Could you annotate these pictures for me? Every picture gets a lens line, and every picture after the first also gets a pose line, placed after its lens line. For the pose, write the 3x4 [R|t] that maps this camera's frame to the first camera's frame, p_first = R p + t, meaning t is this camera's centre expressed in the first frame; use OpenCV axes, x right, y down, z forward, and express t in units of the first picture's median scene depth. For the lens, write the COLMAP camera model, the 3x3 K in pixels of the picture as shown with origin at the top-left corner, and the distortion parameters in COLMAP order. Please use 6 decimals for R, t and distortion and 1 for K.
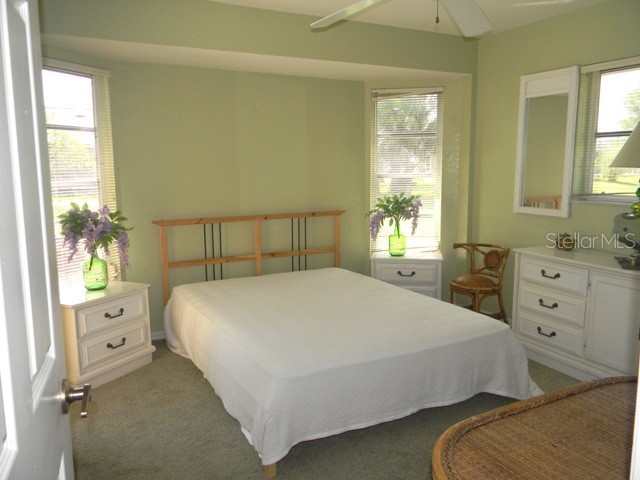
lens RADIAL K [[514.6, 0, 318.7], [0, 514.6, 241.5], [0, 0, 1]] dist [0.023877, -0.011839]
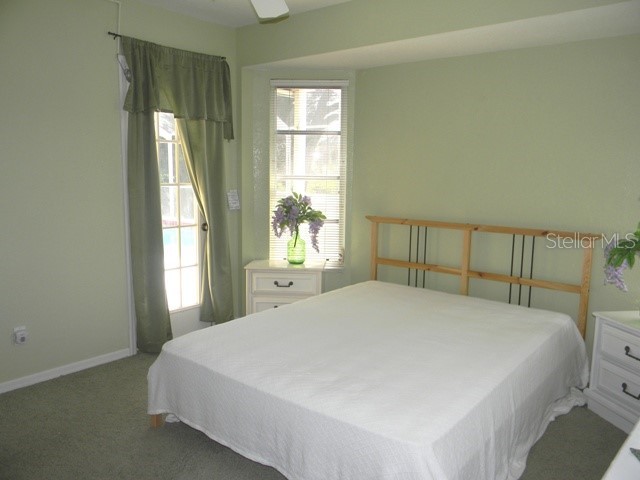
lens RADIAL K [[514.6, 0, 319.2], [0, 514.6, 237.4], [0, 0, 1]] dist [0.023877, -0.011839]
pose [[0.404587, 0.135213, -0.904448, 0.568937], [-0.158302, 0.984434, 0.076358, -0.057637], [0.900694, 0.112282, 0.419694, 0.443084]]
